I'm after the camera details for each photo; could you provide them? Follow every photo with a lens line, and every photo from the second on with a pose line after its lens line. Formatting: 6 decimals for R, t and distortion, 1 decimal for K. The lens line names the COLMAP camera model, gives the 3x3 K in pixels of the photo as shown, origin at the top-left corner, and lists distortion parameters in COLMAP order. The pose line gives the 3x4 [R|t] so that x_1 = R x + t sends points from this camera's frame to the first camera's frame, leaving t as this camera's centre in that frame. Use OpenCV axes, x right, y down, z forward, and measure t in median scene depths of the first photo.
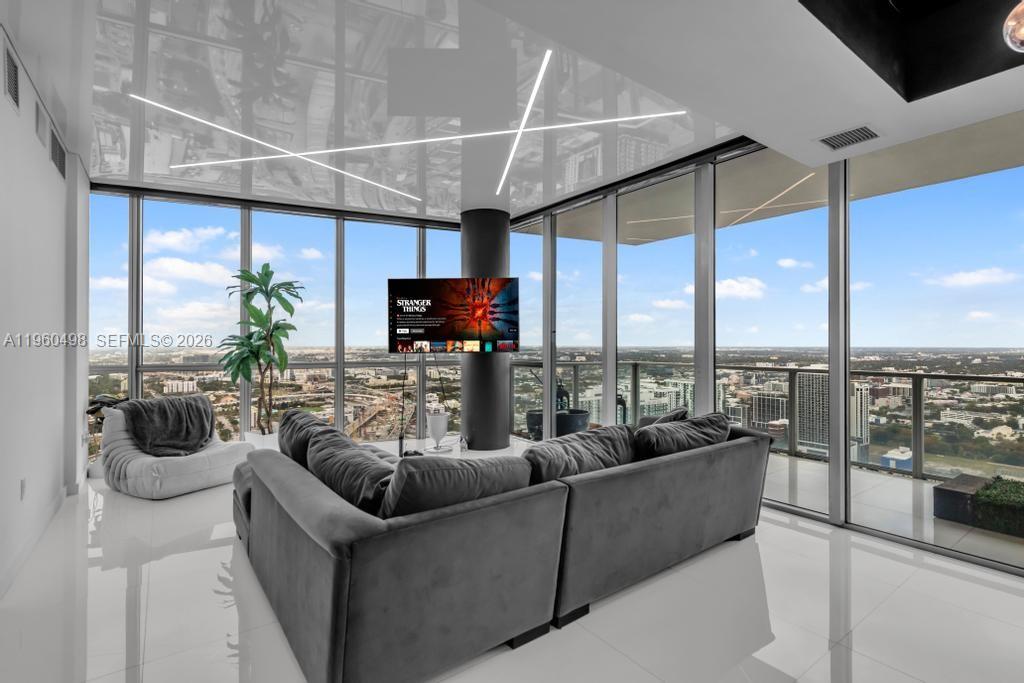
lens RADIAL K [[476.9, 0, 512.0], [0, 476.9, 341.5], [0, 0, 1]] dist [0.005600, -0.001113]
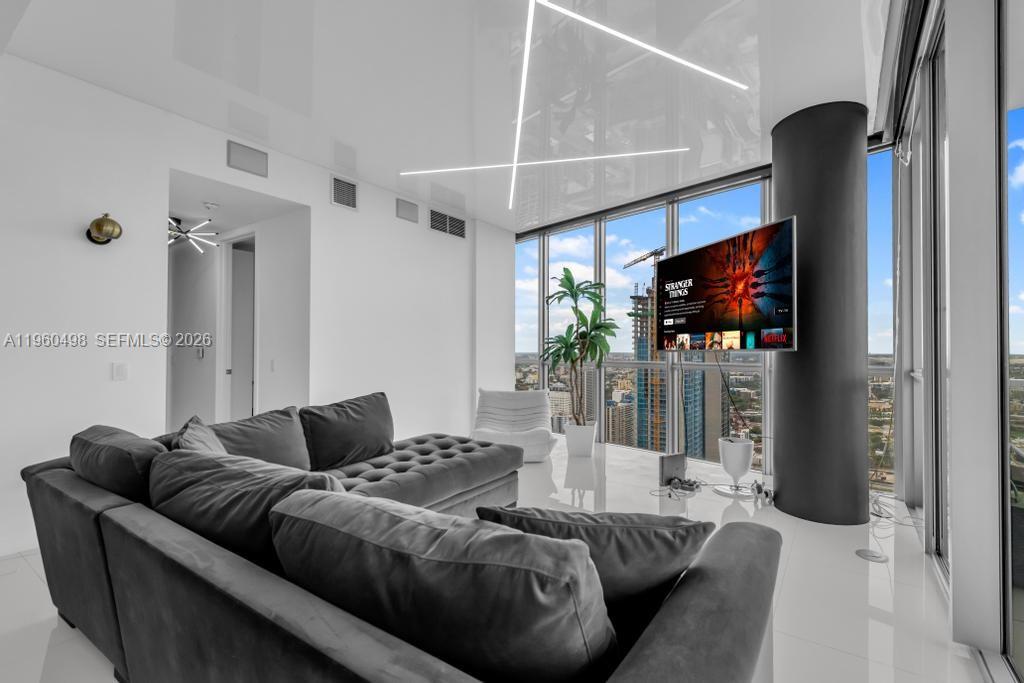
lens RADIAL K [[476.9, 0, 512.0], [0, 476.9, 341.5], [0, 0, 1]] dist [0.005600, -0.001113]
pose [[0.325152, -0.014391, -0.945552, 0.446327], [0.005048, 0.999896, -0.013482, 0.020239], [0.945648, -0.000389, 0.325191, 0.494552]]
